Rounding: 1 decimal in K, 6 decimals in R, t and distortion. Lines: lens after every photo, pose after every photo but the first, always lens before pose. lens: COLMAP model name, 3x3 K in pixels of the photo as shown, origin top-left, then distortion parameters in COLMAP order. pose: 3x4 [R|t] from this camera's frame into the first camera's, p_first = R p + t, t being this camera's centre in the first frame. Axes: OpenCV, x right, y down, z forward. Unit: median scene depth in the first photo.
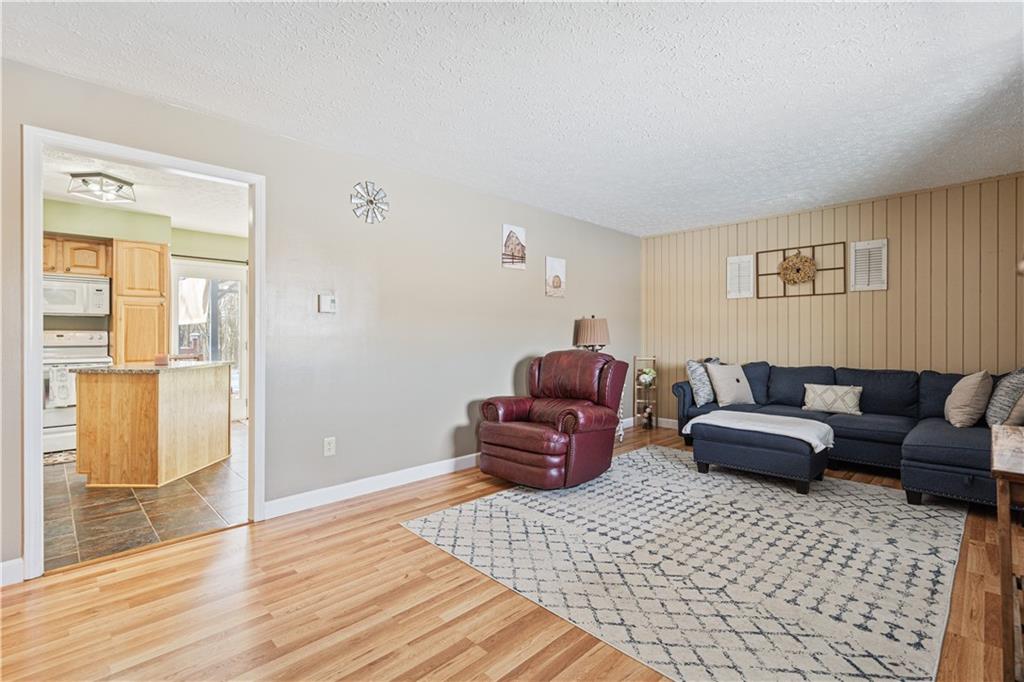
lens RADIAL K [[472.9, 0, 510.9], [0, 472.9, 332.9], [0, 0, 1]] dist [0.002462, -0.000064]
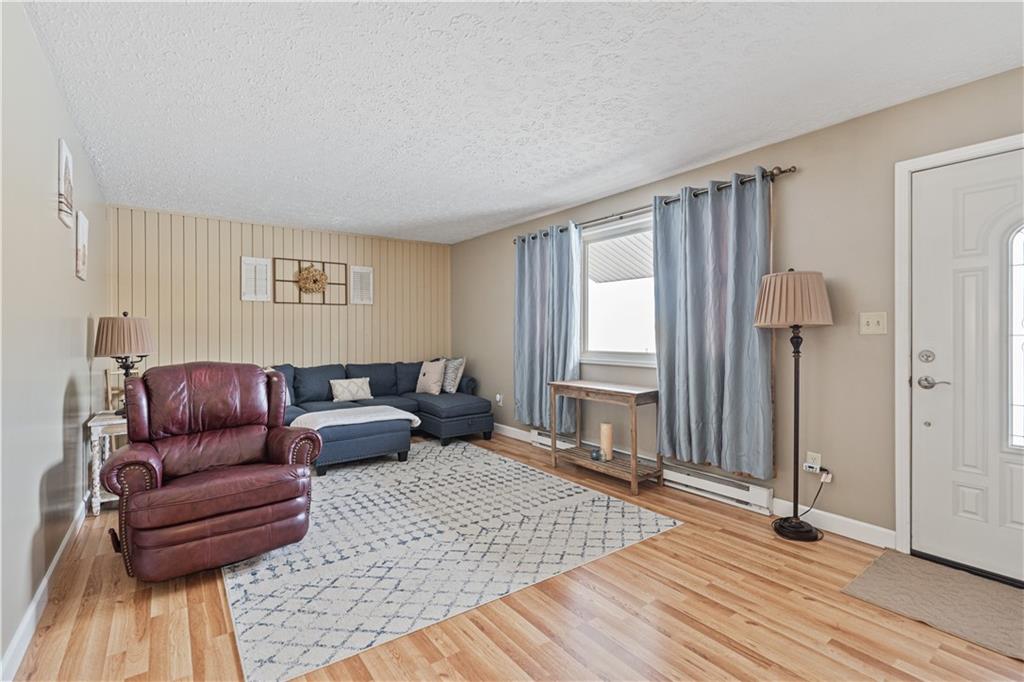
lens RADIAL K [[466.8, 0, 513.3], [0, 466.8, 334.9], [0, 0, 1]] dist [0.000776, 0.000083]
pose [[0.137869, -0.000930, 0.990450, -0.721756], [-0.002295, 0.999997, 0.001258, -0.010957], [-0.990448, -0.002447, 0.137867, 0.622808]]
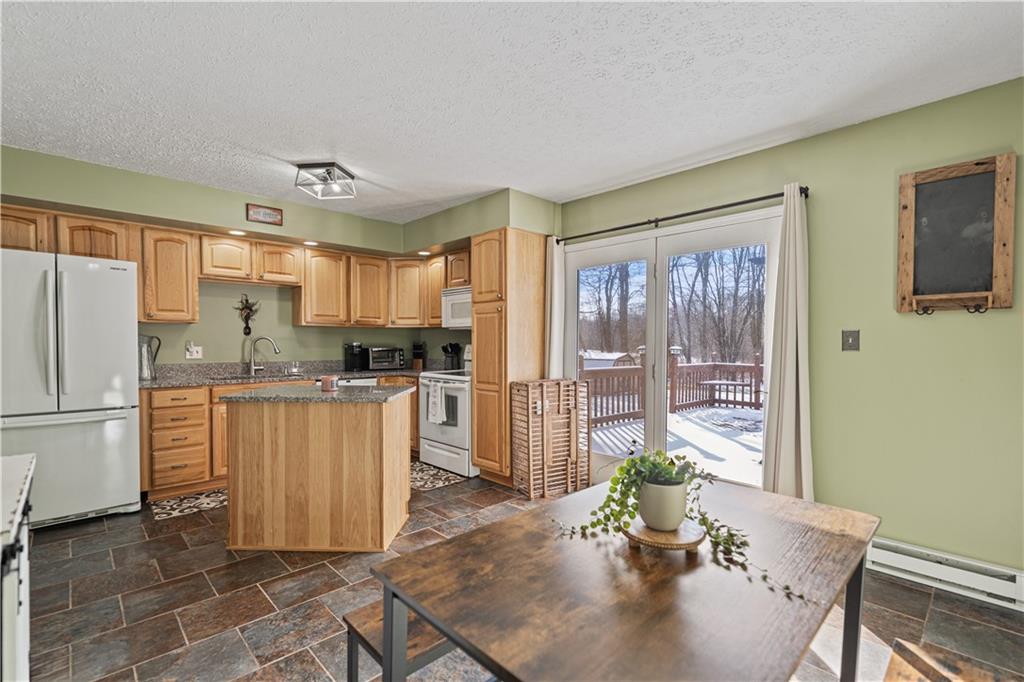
lens RADIAL K [[460.5, 0, 514.1], [0, 460.5, 354.1], [0, 0, 1]] dist [-0.000339, -0.000488]
pose [[-0.007556, 0.023049, -0.999706, -0.013832], [-0.005444, 0.999719, 0.023091, -0.011899], [0.999957, 0.005616, -0.007428, 1.811533]]
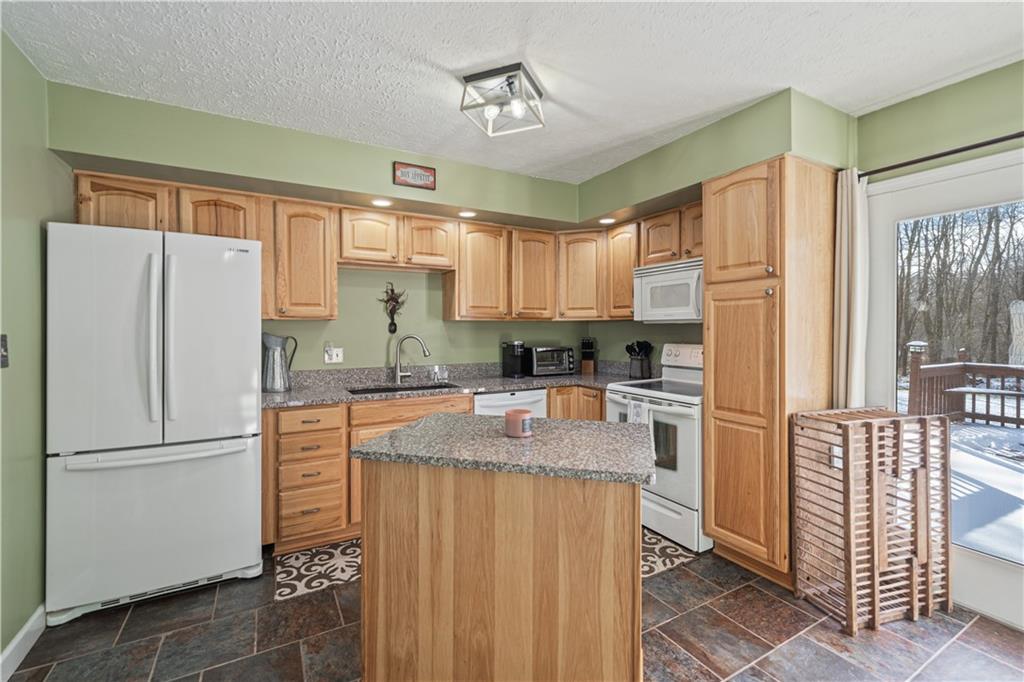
lens RADIAL K [[443.3, 0, 513.9], [0, 443.3, 332.8], [0, 0, 1]] dist [-0.000503, 0.000130]
pose [[-0.260512, 0.004694, -0.965459, -0.468853], [-0.001338, 0.999985, 0.005223, -0.041901], [0.965470, 0.002653, -0.260502, 1.540563]]
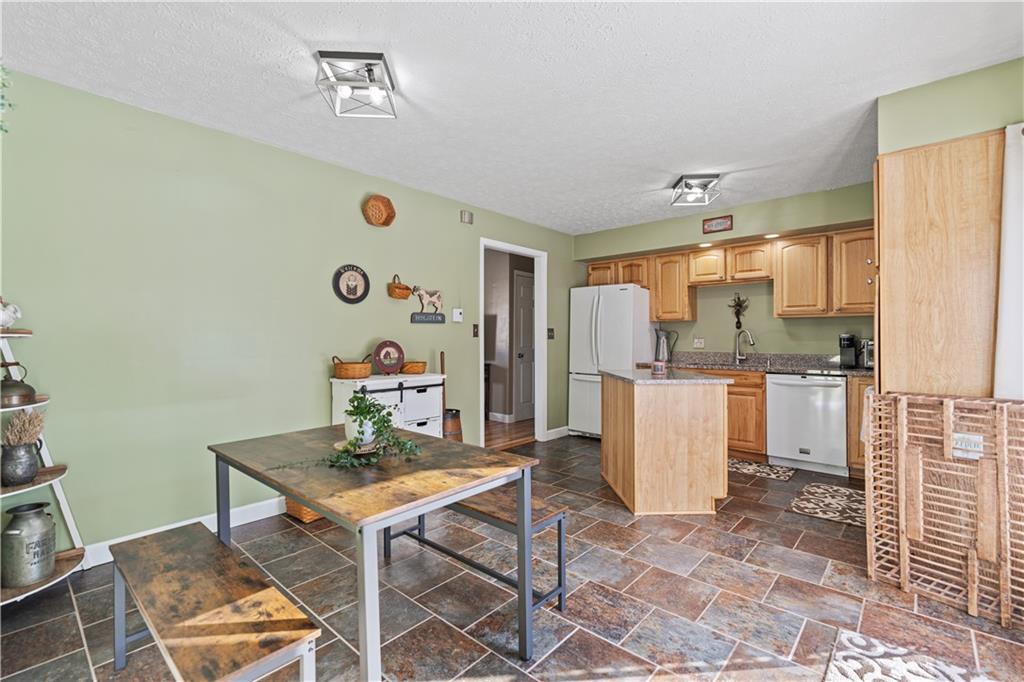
lens RADIAL K [[458.7, 0, 513.9], [0, 458.7, 335.9], [0, 0, 1]] dist [0.001259, 0.000065]
pose [[-0.997902, -0.002754, -0.064676, -0.574510], [-0.002509, 0.999989, -0.003874, 0.000790], [0.064686, -0.003703, -0.997899, 2.573482]]
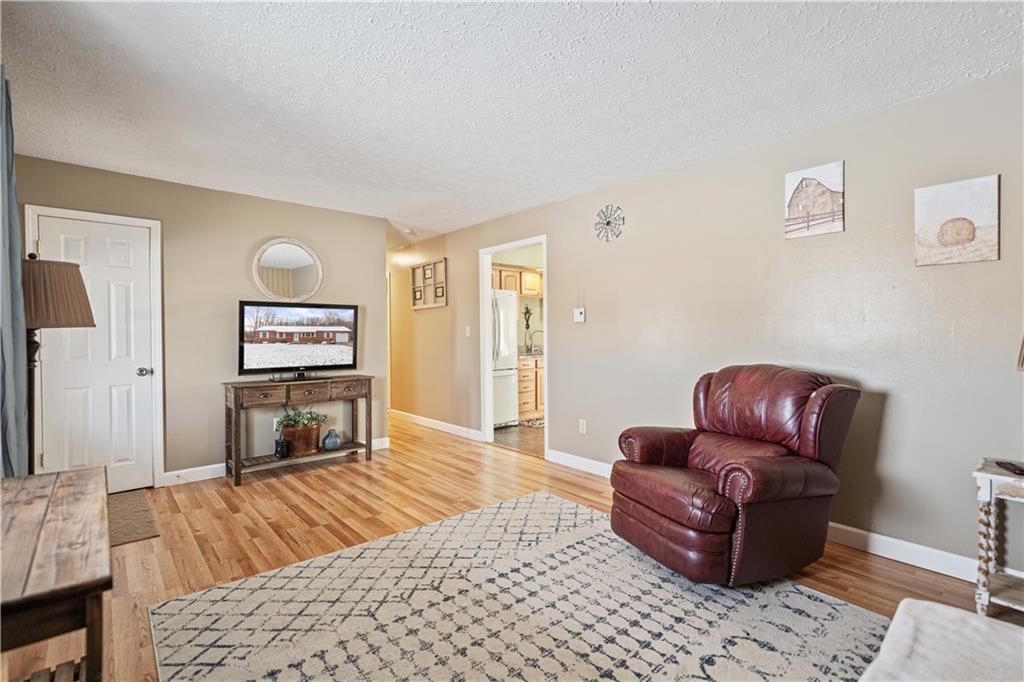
lens RADIAL K [[472.9, 0, 510.9], [0, 472.9, 332.9], [0, 0, 1]] dist [0.002462, -0.000064]
pose [[-0.061610, 0.001282, -0.998099, 1.016952], [0.004969, 0.999987, 0.000978, -0.016537], [0.998088, -0.004900, -0.061616, 0.992175]]
